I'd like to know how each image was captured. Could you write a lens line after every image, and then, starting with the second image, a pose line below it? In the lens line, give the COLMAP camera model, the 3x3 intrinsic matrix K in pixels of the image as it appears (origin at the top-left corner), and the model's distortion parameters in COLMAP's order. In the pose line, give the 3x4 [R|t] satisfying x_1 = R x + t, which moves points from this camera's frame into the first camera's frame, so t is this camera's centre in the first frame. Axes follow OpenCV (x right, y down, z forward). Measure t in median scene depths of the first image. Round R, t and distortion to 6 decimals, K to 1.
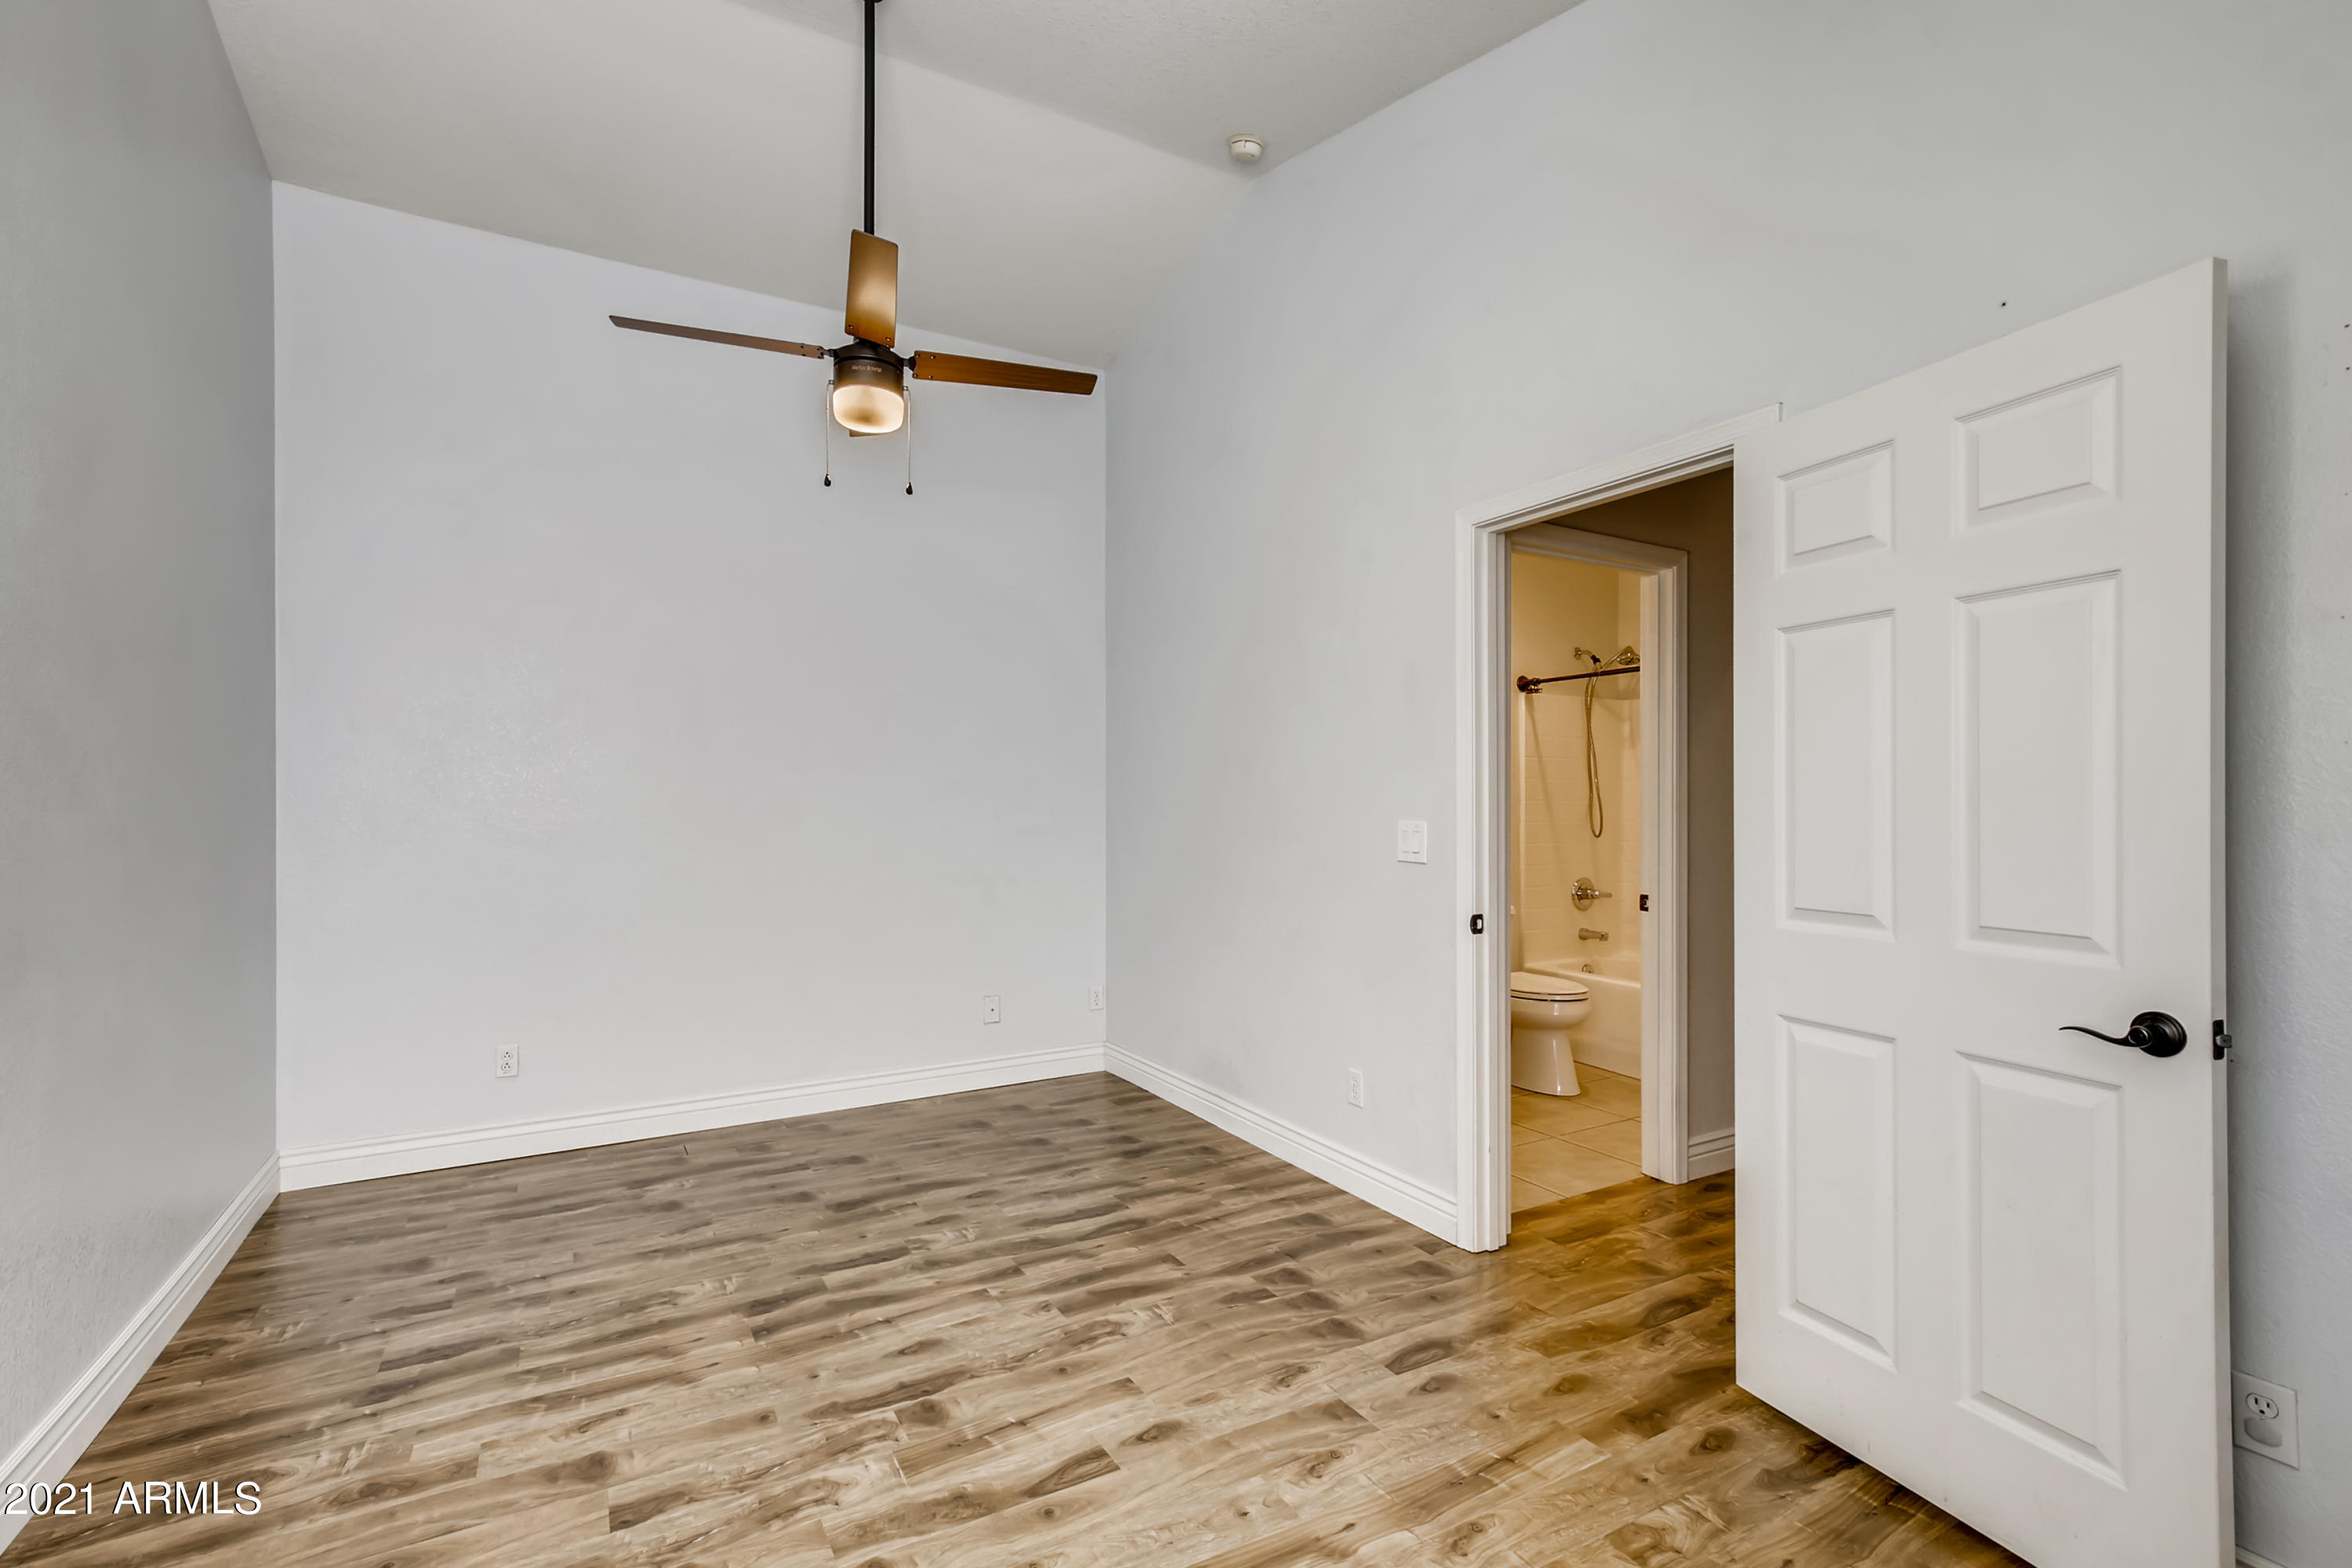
lens RADIAL K [[1074.3, 0, 1176.5], [0, 1074.3, 798.5], [0, 0, 1]] dist [0.000598, 0.004832]
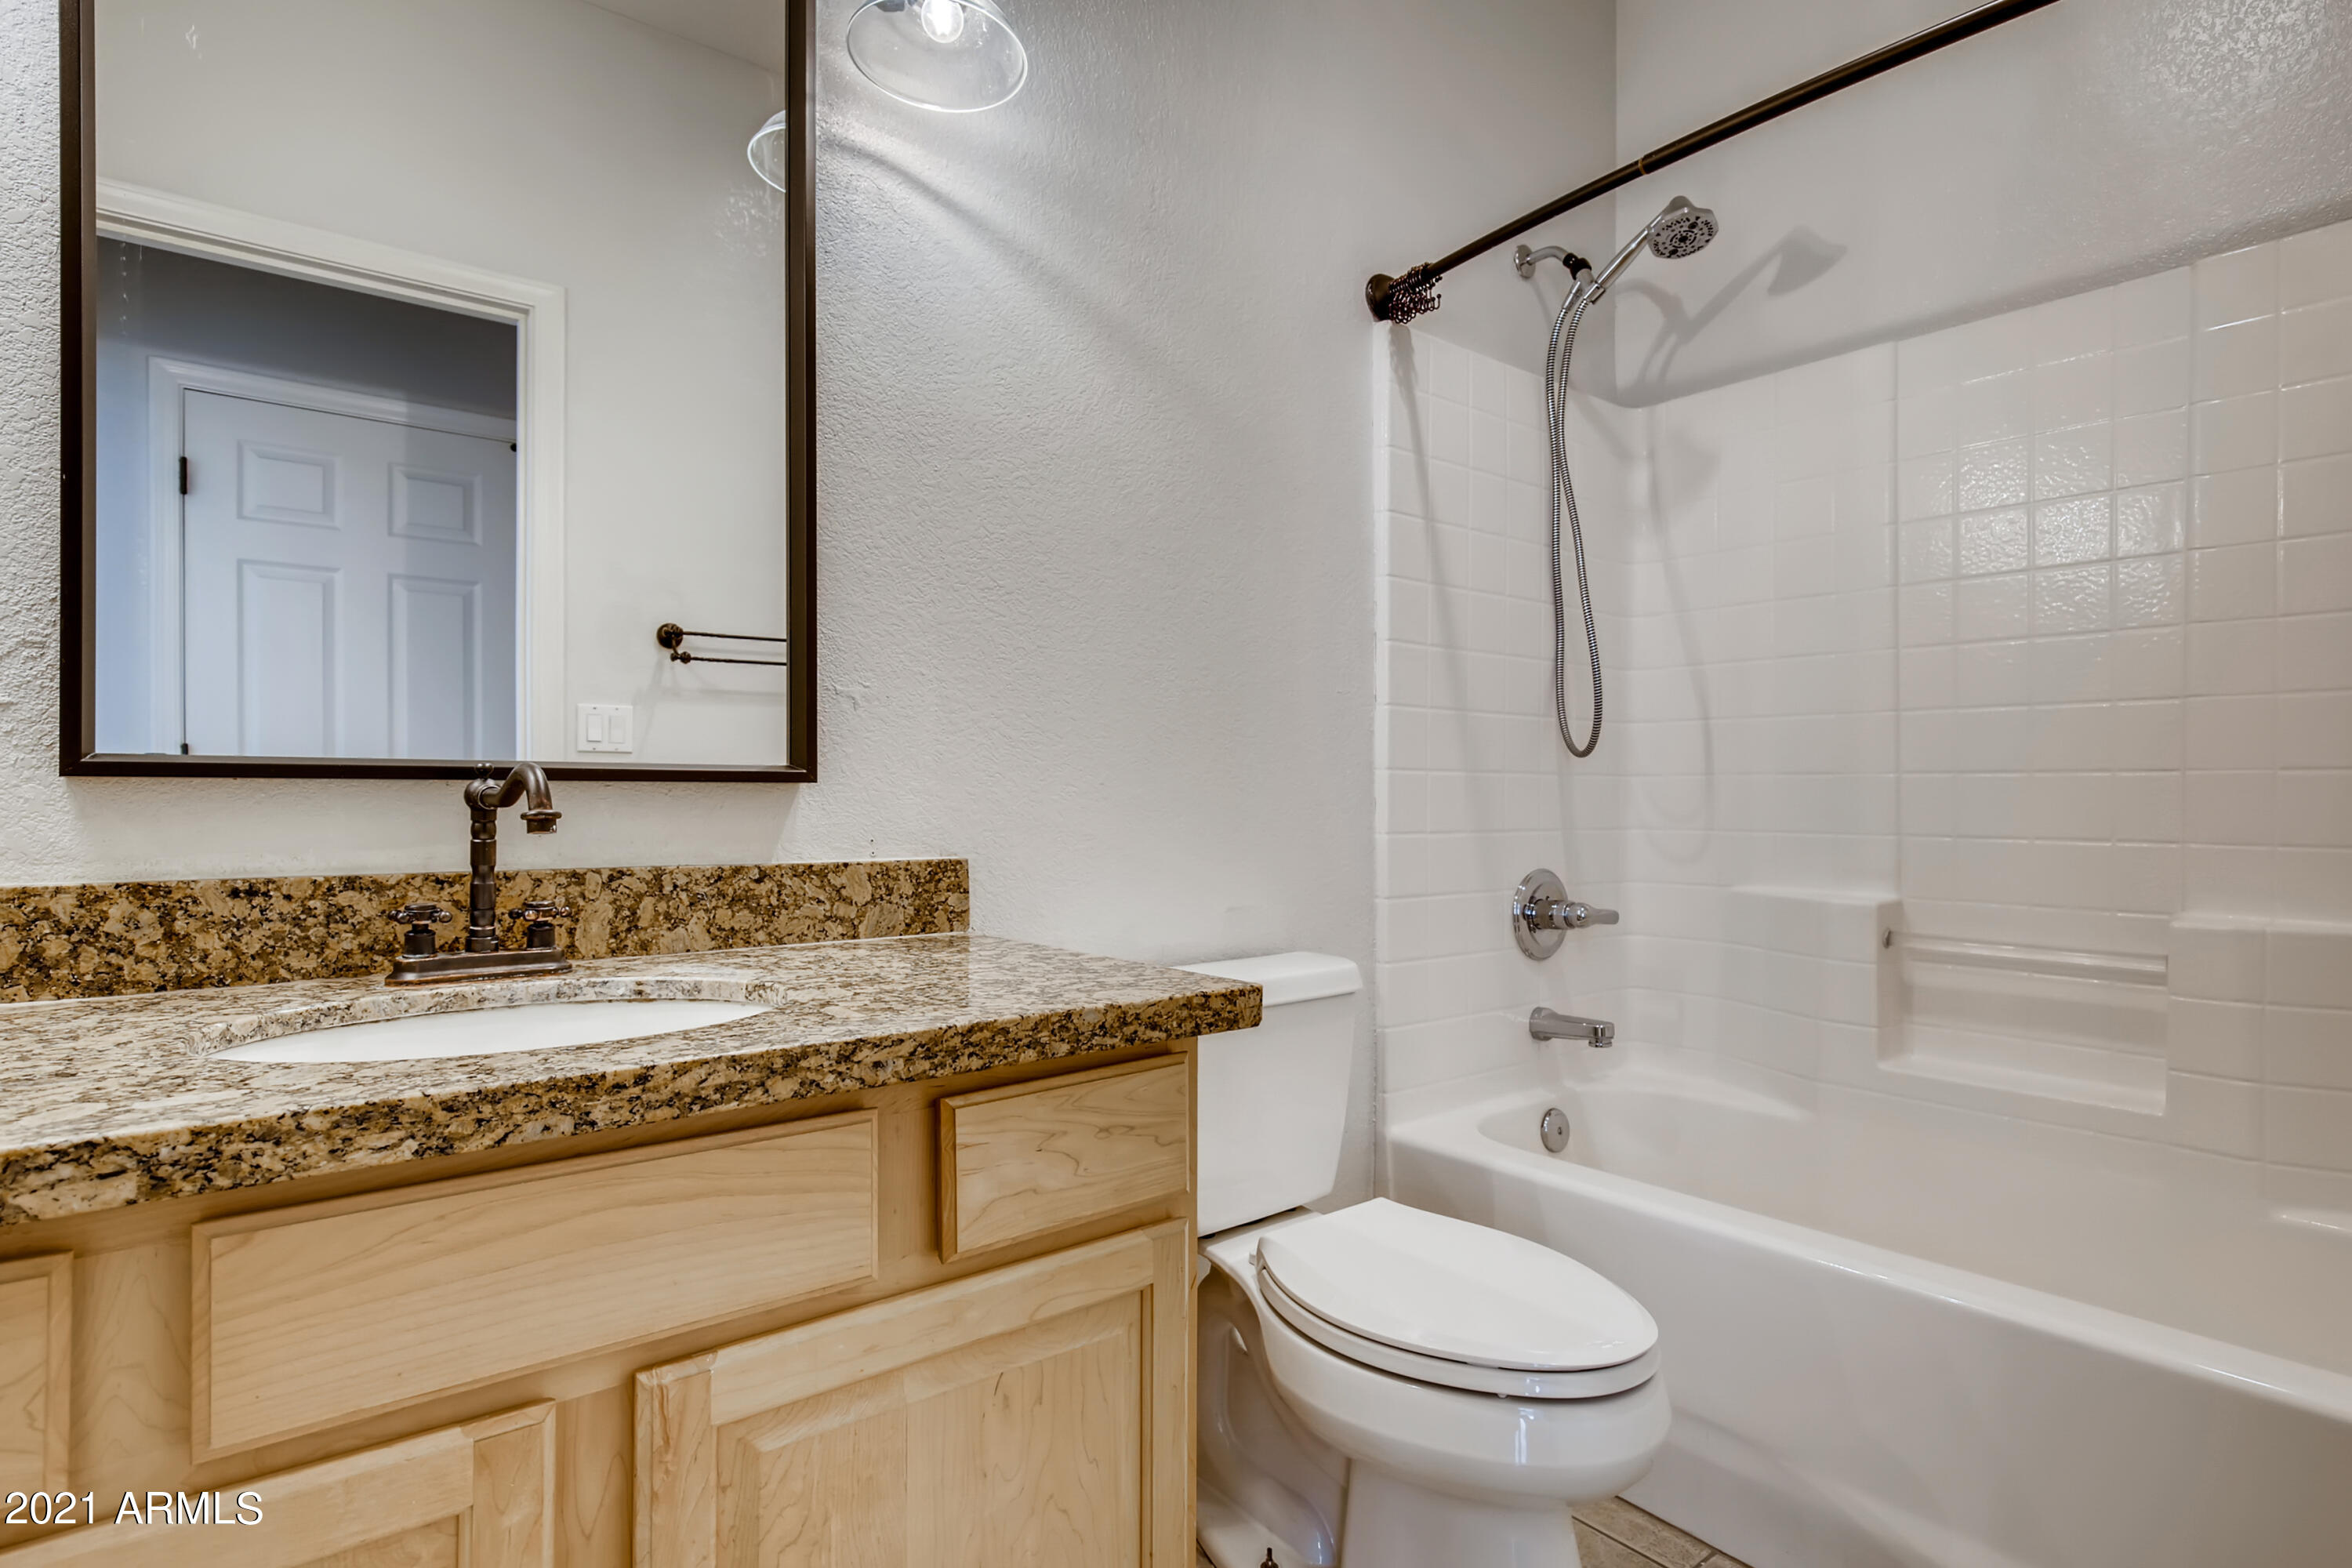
lens RADIAL K [[1236.4, 0, 1176.0], [0, 1236.4, 784.0], [0, 0, 1]] dist [-0.000143, -0.000012]
pose [[0.988924, 0.002665, 0.148396, 0.195680], [-0.002568, 0.999996, -0.000841, 0.045952], [-0.148398, 0.000450, 0.988928, 0.610250]]
